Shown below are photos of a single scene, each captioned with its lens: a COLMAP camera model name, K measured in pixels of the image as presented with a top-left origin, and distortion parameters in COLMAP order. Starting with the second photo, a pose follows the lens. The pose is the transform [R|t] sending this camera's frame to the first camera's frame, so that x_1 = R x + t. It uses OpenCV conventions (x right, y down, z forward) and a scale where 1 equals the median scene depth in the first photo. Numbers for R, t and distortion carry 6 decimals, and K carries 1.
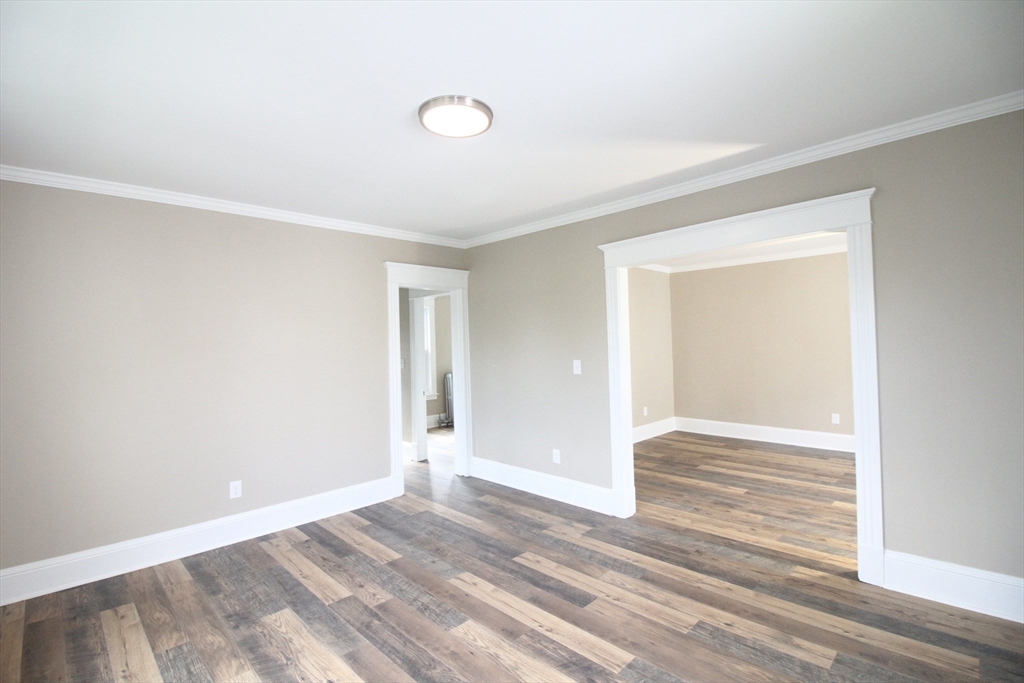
lens RADIAL K [[473.0, 0, 510.3], [0, 473.0, 341.5], [0, 0, 1]] dist [-0.000820, -0.013186]
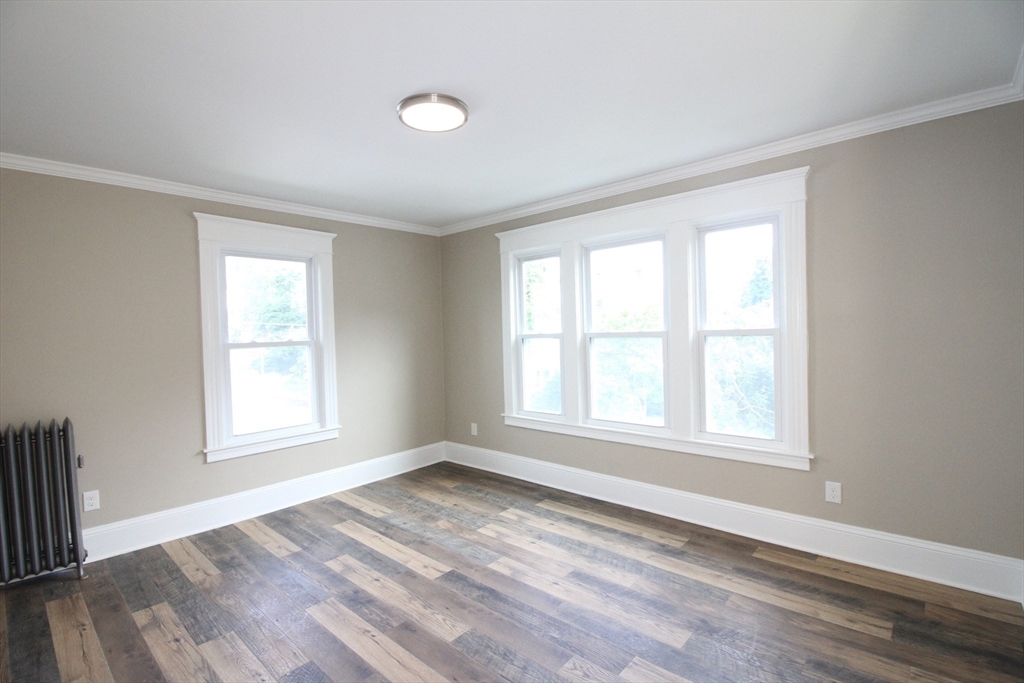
lens RADIAL K [[473.0, 0, 510.3], [0, 473.0, 341.5], [0, 0, 1]] dist [-0.000820, -0.013186]
pose [[-0.996770, 0.056635, -0.056945, -0.180346], [0.056147, 0.998371, 0.010136, 0.025228], [0.057426, 0.006906, -0.998326, 1.890893]]
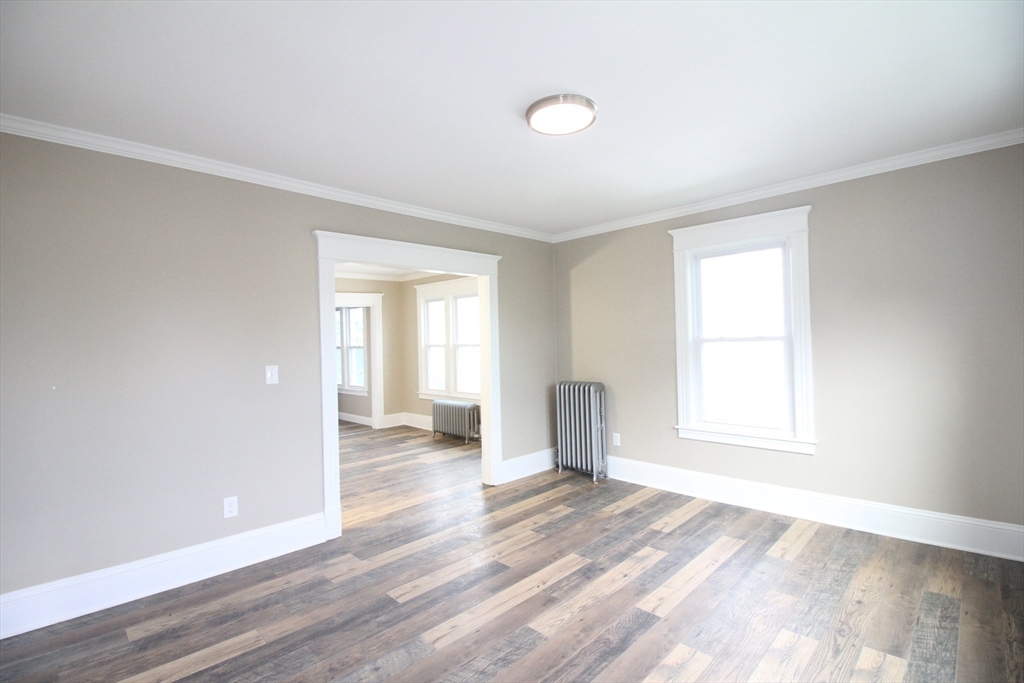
lens RADIAL K [[473.0, 0, 510.3], [0, 473.0, 341.5], [0, 0, 1]] dist [-0.000820, -0.013186]
pose [[-0.007534, 0.027841, 0.999584, -1.052610], [0.014703, 0.999507, -0.027728, 0.045009], [-0.999864, 0.014488, -0.007940, 1.037779]]
